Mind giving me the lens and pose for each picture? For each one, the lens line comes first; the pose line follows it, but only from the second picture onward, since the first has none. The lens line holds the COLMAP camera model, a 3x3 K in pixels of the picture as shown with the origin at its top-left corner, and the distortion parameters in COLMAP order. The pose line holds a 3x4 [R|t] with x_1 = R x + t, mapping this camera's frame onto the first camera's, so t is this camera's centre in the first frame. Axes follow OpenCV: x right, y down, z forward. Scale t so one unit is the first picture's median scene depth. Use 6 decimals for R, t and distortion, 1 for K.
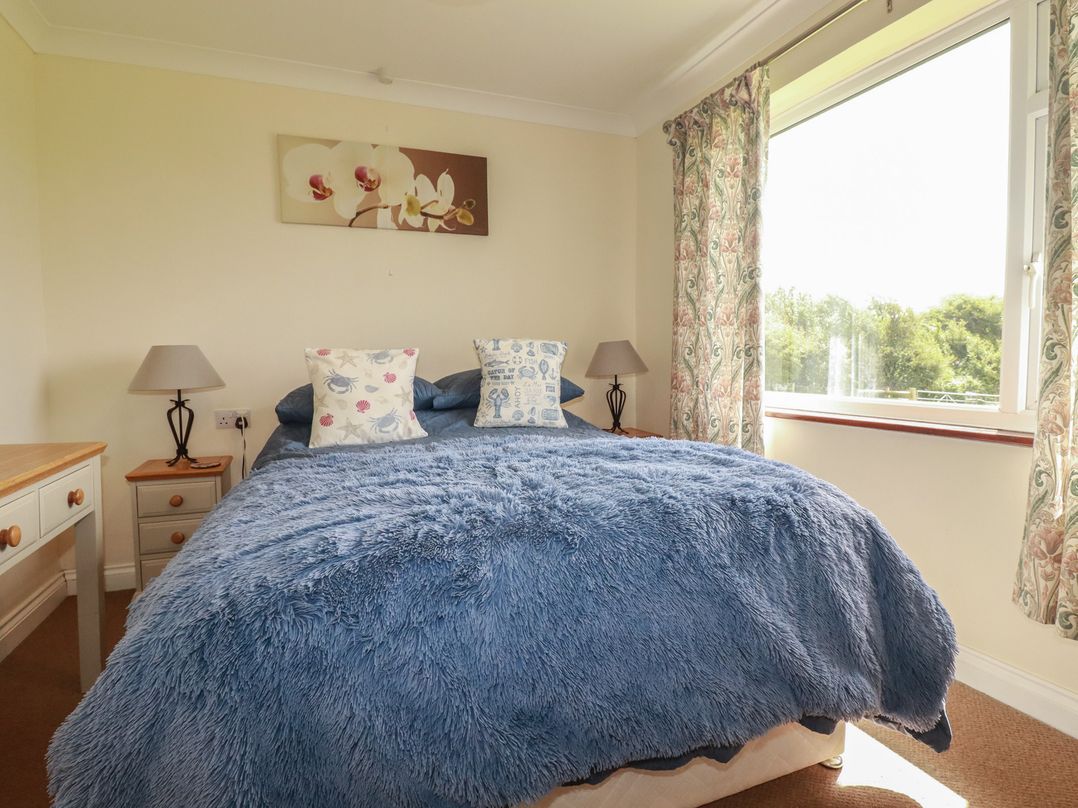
lens RADIAL K [[580.0, 0, 541.7], [0, 580.0, 396.8], [0, 0, 1]] dist [0.007795, -0.018958]
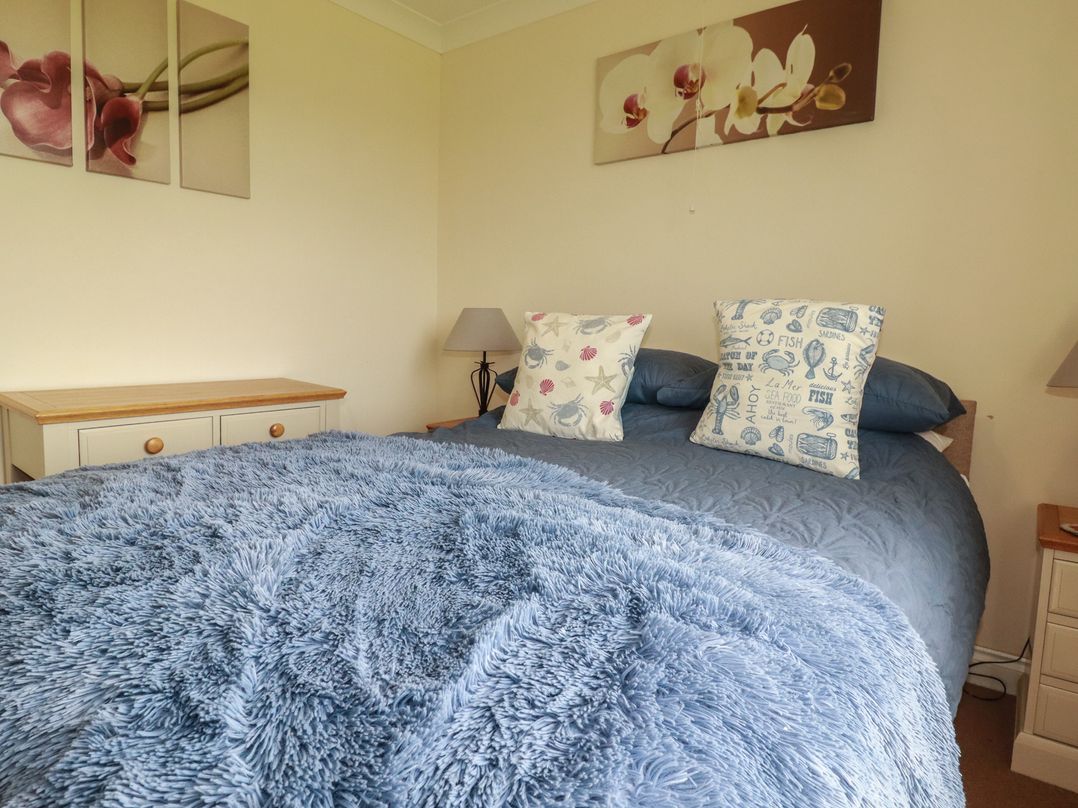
lens RADIAL K [[625.8, 0, 539.0], [0, 625.8, 404.0], [0, 0, 1]] dist [-0.013863, 0.000115]
pose [[0.501409, 0.135234, -0.854576, 0.362105], [-0.092993, 0.990411, 0.102167, -0.040768], [0.860198, 0.028242, 0.509177, 0.499377]]
